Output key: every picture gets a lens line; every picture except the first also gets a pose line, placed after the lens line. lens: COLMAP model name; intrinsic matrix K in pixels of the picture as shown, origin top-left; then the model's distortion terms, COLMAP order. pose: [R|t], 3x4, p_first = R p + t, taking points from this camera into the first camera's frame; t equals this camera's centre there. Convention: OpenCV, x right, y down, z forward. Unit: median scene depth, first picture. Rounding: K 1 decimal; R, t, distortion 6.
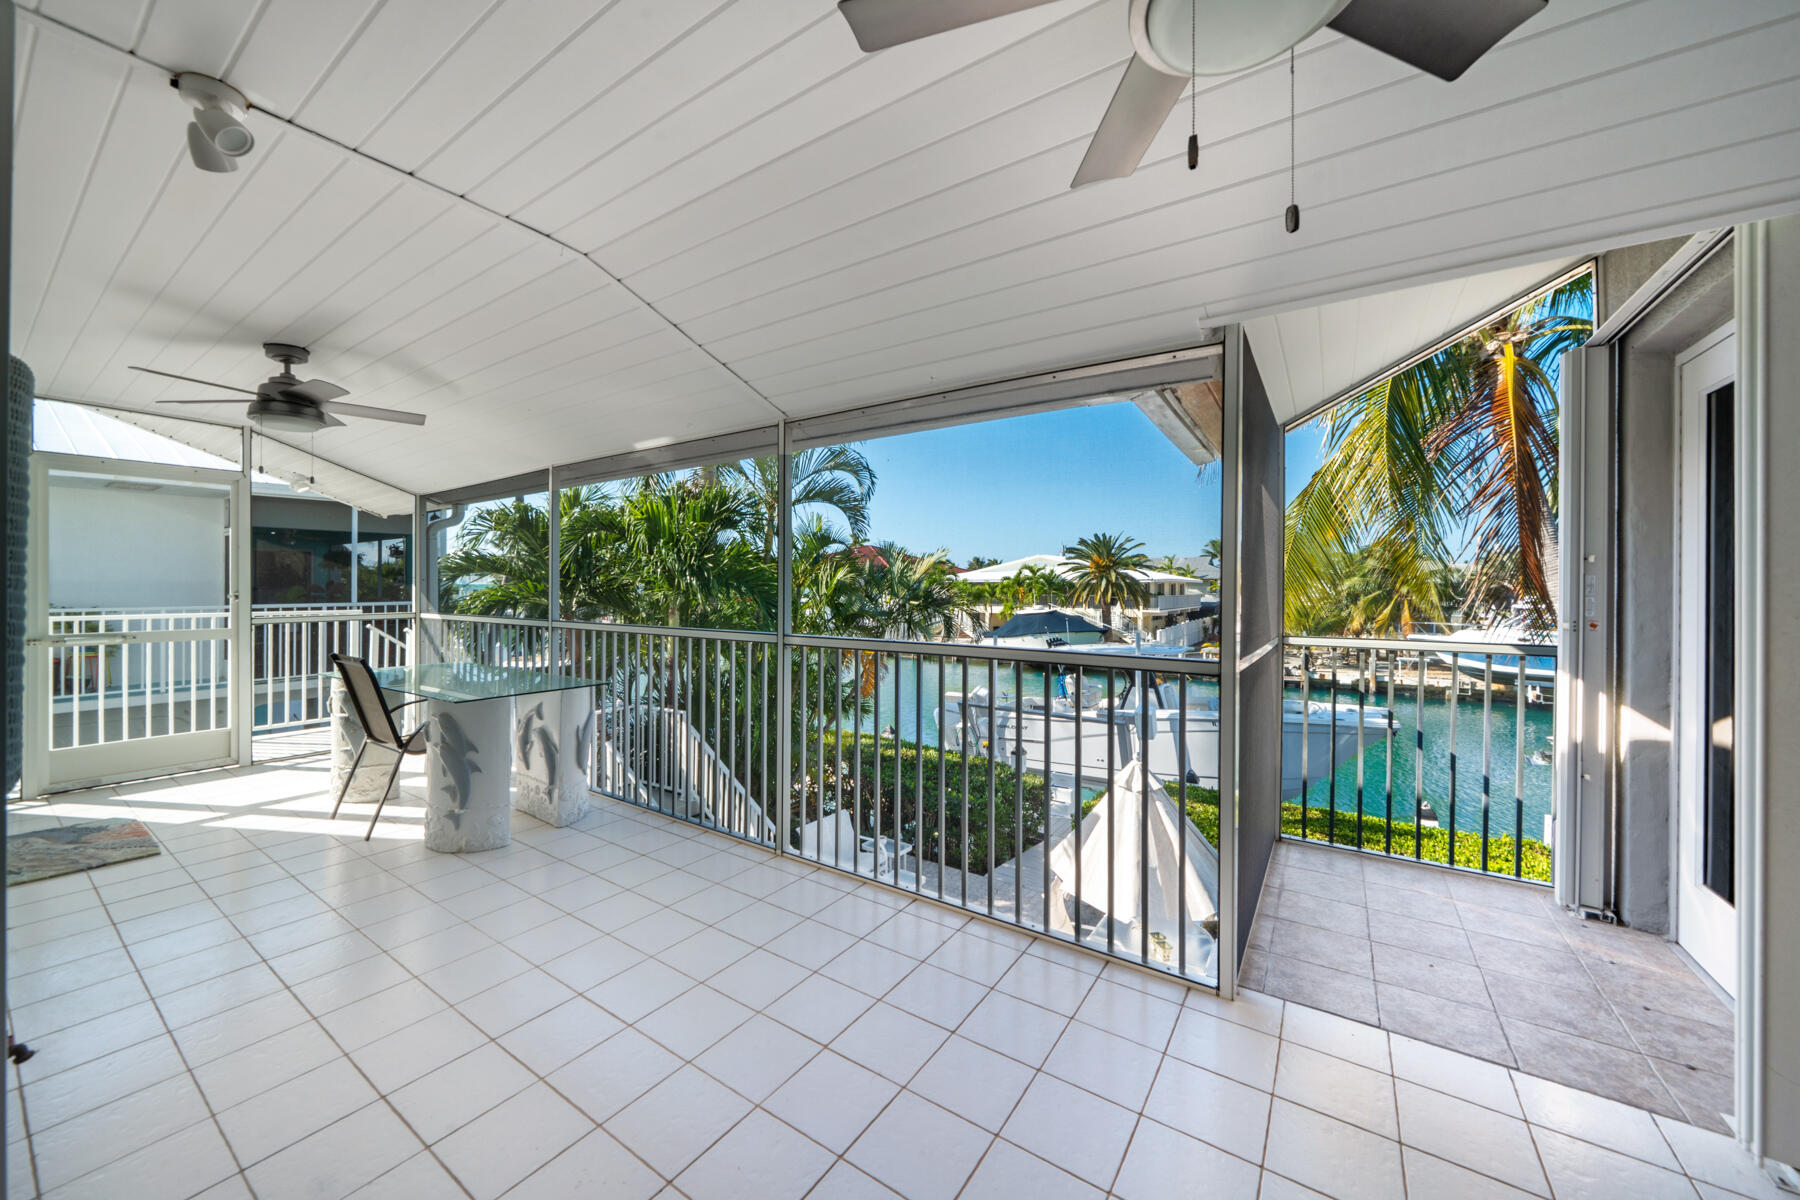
lens RADIAL K [[673.2, 0, 896.8], [0, 673.2, 589.5], [0, 0, 1]] dist [0.000395, 0.000082]
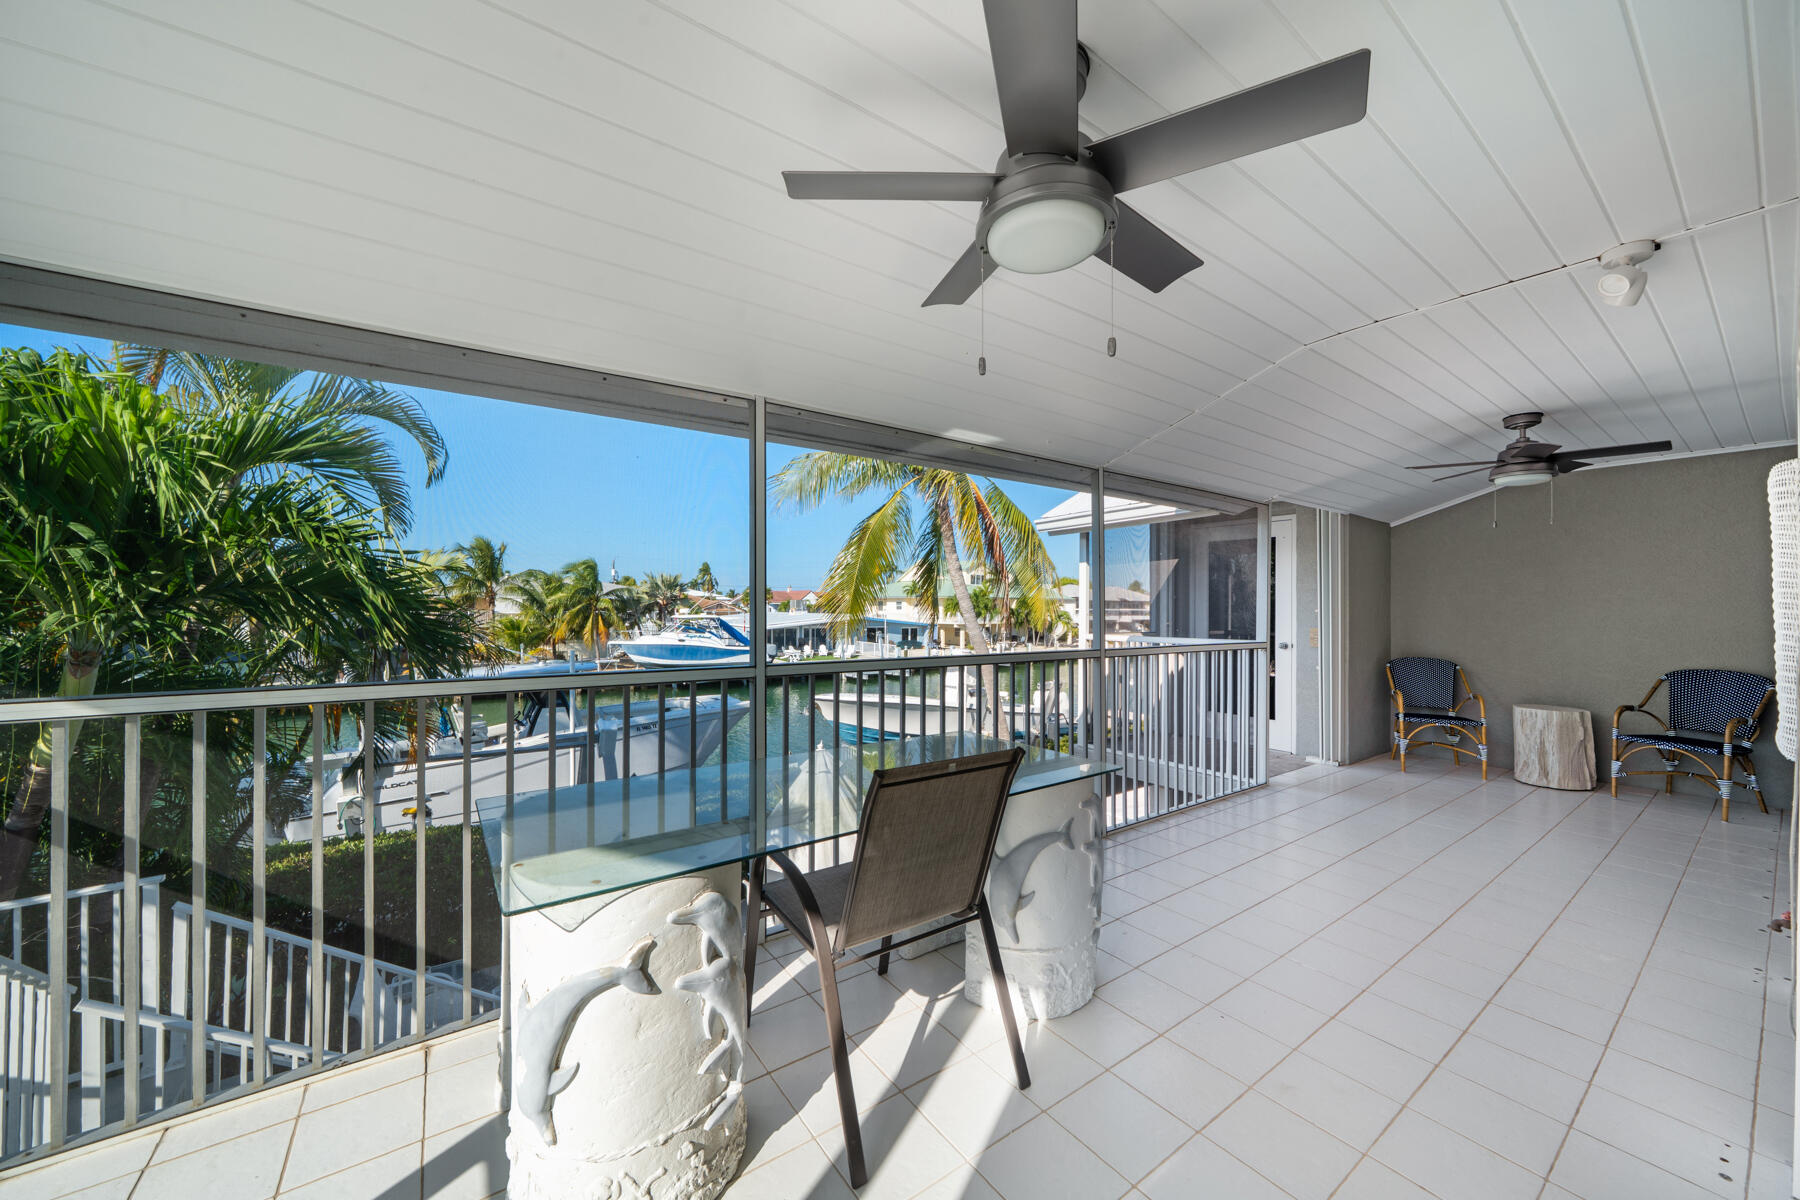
lens RADIAL K [[639.4, 0, 900.6], [0, 639.4, 613.5], [0, 0, 1]] dist [-0.000667, 0.000013]
pose [[0.357360, -0.010523, 0.933908, -0.972060], [-0.003806, 0.999912, 0.012723, -0.006154], [-0.933959, -0.008101, 0.357288, 0.677006]]
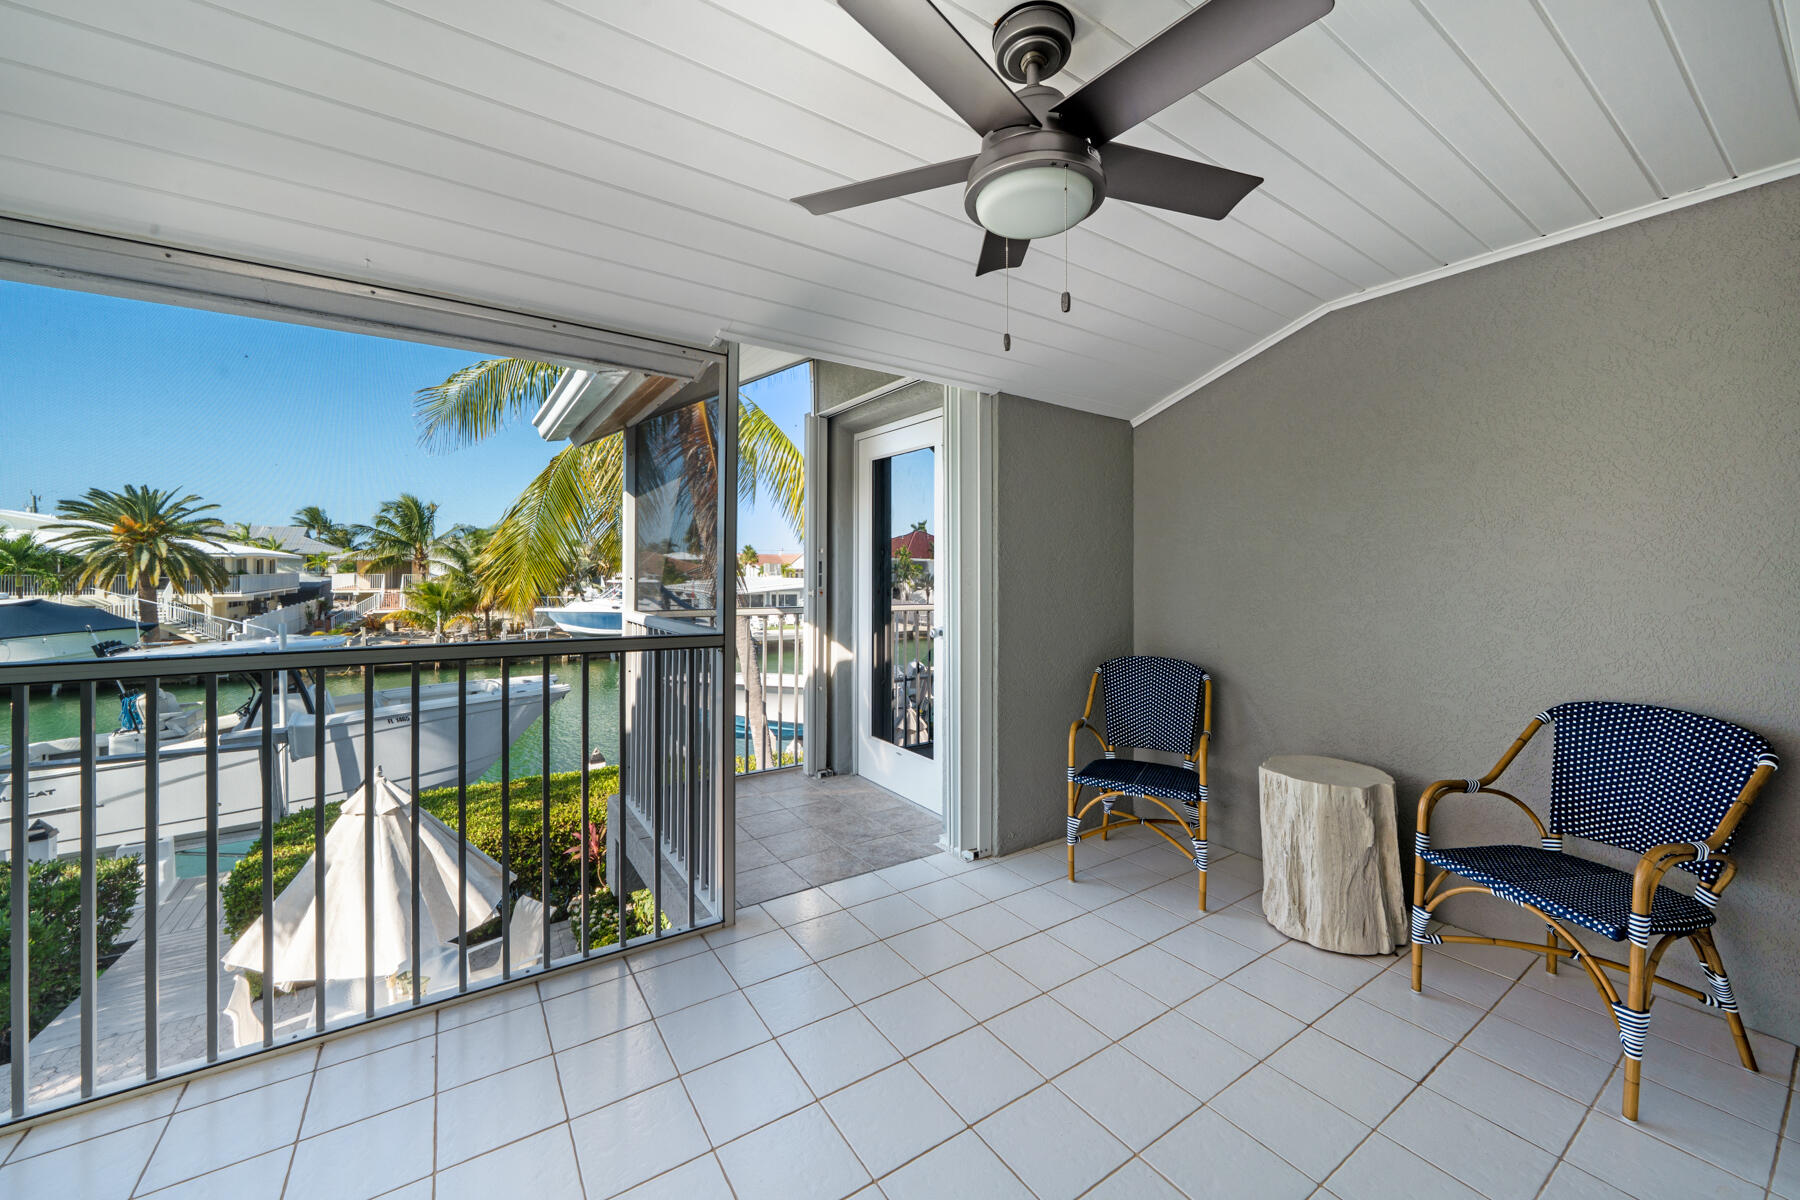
lens RADIAL K [[673.6, 0, 896.6], [0, 673.6, 575.8], [0, 0, 1]] dist [-0.002976, -0.000064]
pose [[0.387441, -0.008064, 0.921859, -0.063297], [-0.003532, 0.999941, 0.010232, -0.000579], [-0.921888, -0.007220, 0.387390, 0.039286]]
